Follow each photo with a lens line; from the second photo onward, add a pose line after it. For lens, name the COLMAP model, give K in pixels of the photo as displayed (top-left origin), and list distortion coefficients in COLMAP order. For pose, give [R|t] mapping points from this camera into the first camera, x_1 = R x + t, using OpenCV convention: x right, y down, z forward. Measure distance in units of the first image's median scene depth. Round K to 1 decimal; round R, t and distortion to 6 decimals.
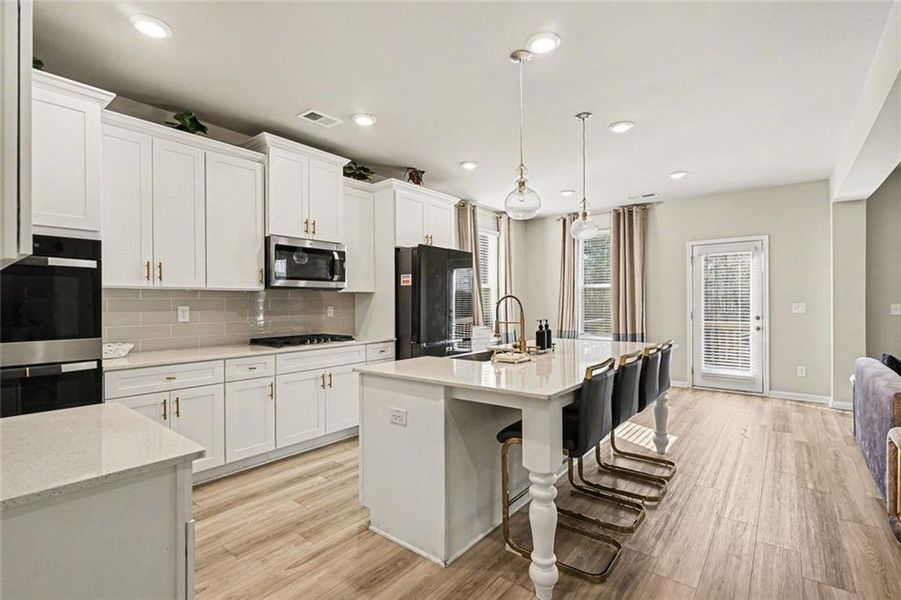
lens RADIAL K [[417.5, 0, 450.5], [0, 417.5, 300.0], [0, 0, 1]] dist [0.000323, -0.000245]
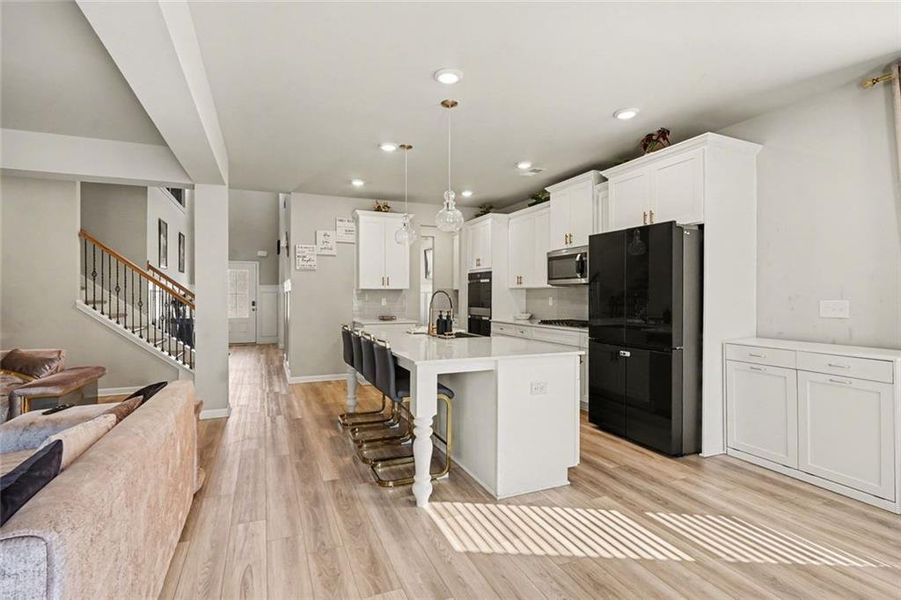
lens RADIAL K [[428.3, 0, 429.5], [0, 428.3, 294.3], [0, 0, 1]] dist [-0.001421, -0.000628]
pose [[-0.498001, 0.003149, -0.867171, 1.157203], [0.007594, 0.999971, -0.000730, -0.000101], [0.867143, -0.006948, -0.498010, 1.389925]]
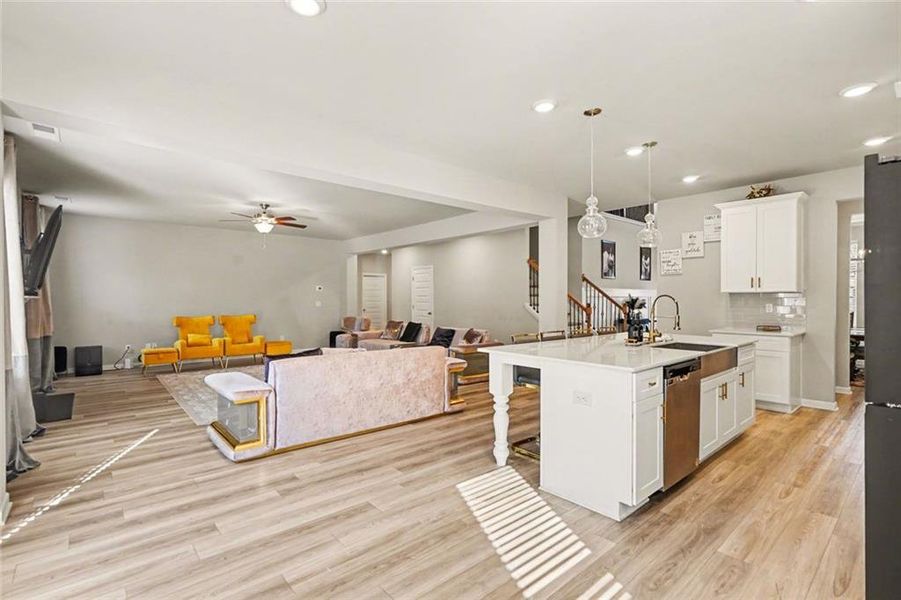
lens RADIAL K [[417.5, 0, 450.5], [0, 417.5, 300.0], [0, 0, 1]] dist [0.000323, -0.000245]
pose [[-0.982585, 0.006880, 0.185684, 0.441279], [0.005841, 0.999964, -0.006141, 0.004748], [-0.185720, -0.004949, -0.982590, 1.949187]]
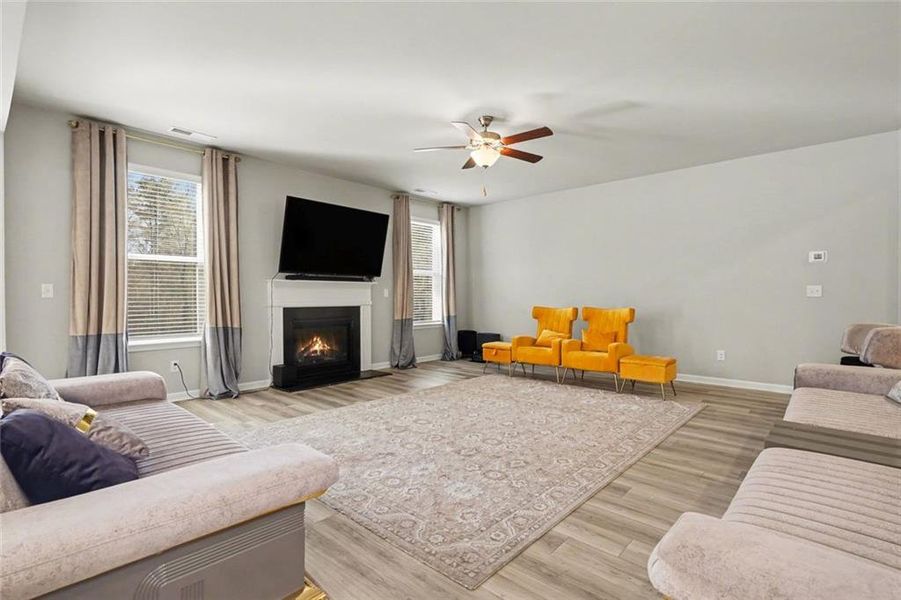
lens RADIAL K [[437.9, 0, 437.6], [0, 437.9, 282.6], [0, 0, 1]] dist [0.000790, -0.000036]
pose [[0.087989, 0.036840, 0.995440, 0.430470], [-0.010413, 0.999295, -0.036062, 0.043206], [-0.996067, -0.007192, 0.088310, 0.279941]]
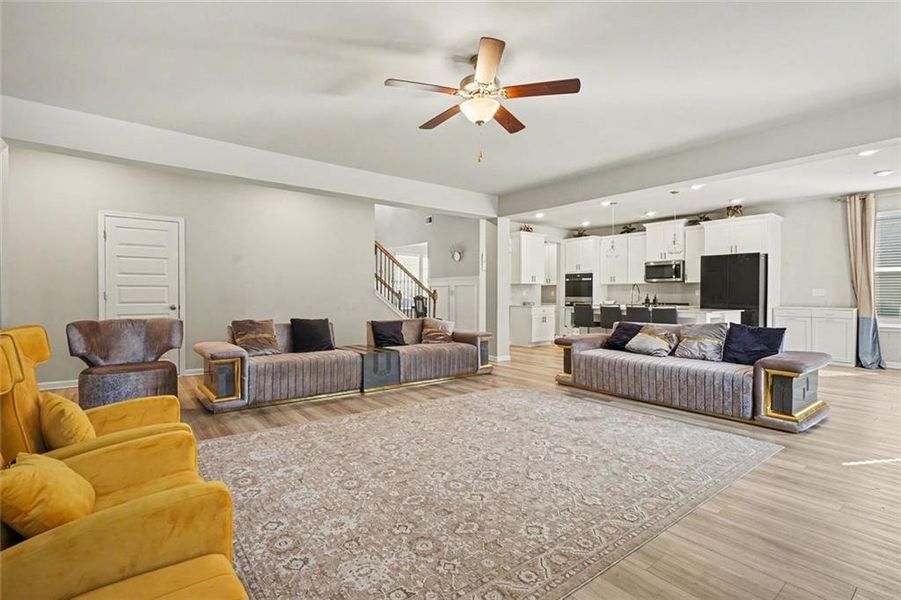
lens RADIAL K [[428.3, 0, 429.5], [0, 428.3, 294.3], [0, 0, 1]] dist [-0.001421, -0.000628]
pose [[-0.258828, 0.004135, -0.965915, 2.480213], [0.004202, 0.999986, 0.003155, 0.029928], [0.965914, -0.003242, -0.258842, 0.382222]]
